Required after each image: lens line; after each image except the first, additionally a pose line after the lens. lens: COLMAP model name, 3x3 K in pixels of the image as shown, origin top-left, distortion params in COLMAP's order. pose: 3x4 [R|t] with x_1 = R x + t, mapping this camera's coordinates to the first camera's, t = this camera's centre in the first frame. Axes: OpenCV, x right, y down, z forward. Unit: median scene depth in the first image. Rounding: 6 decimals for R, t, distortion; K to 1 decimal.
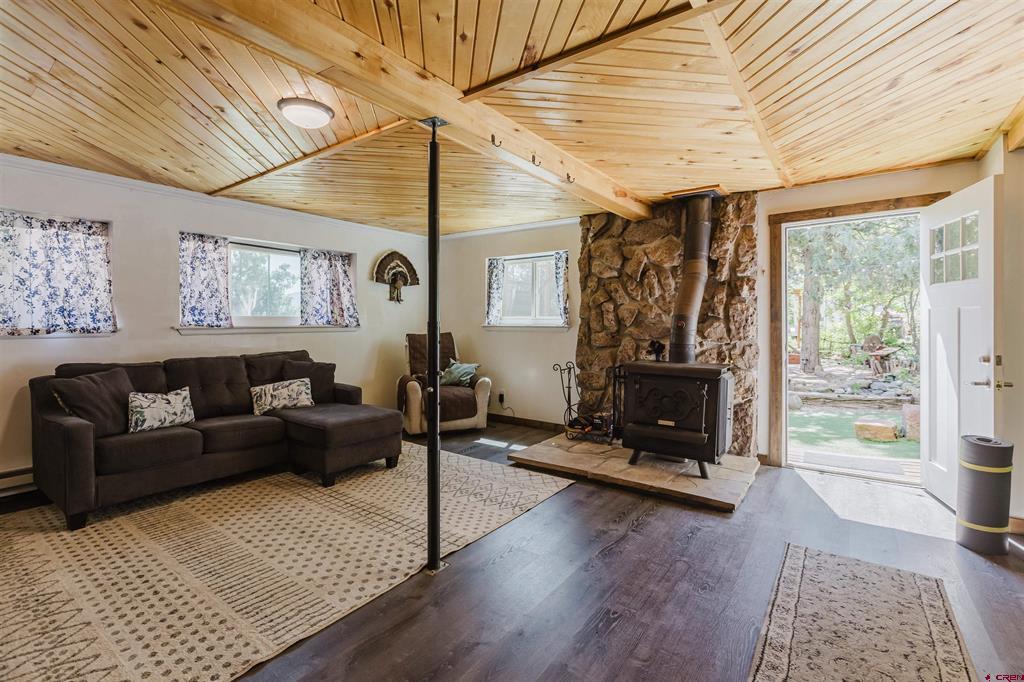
lens RADIAL K [[460.5, 0, 512.2], [0, 460.5, 324.8], [0, 0, 1]] dist [-0.000713, -0.000174]
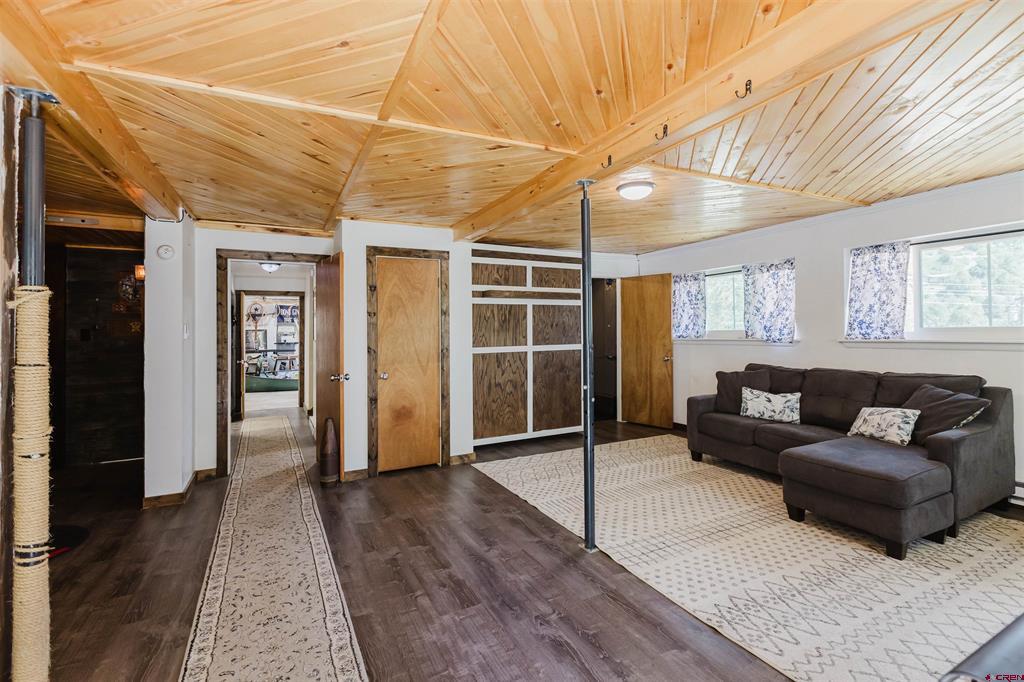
lens RADIAL K [[460.5, 0, 512.2], [0, 460.5, 324.8], [0, 0, 1]] dist [-0.000713, -0.000174]
pose [[-0.443131, -0.004065, -0.896448, 0.707523], [0.008507, 0.999926, -0.008740, -0.033857], [0.896416, -0.011499, -0.443064, 0.958389]]
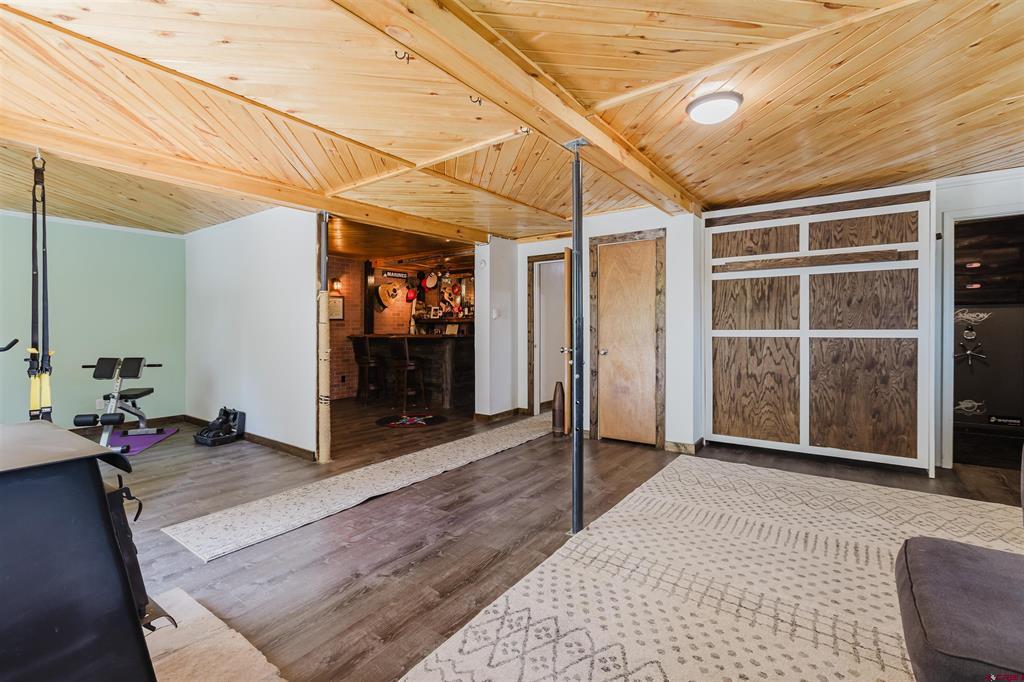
lens RADIAL K [[460.5, 0, 512.2], [0, 460.5, 324.8], [0, 0, 1]] dist [-0.000713, -0.000174]
pose [[-0.999903, 0.005750, -0.012693, 0.002068], [0.005754, 0.999983, -0.000288, 0.009392], [0.012691, -0.000361, -0.999919, 1.505652]]
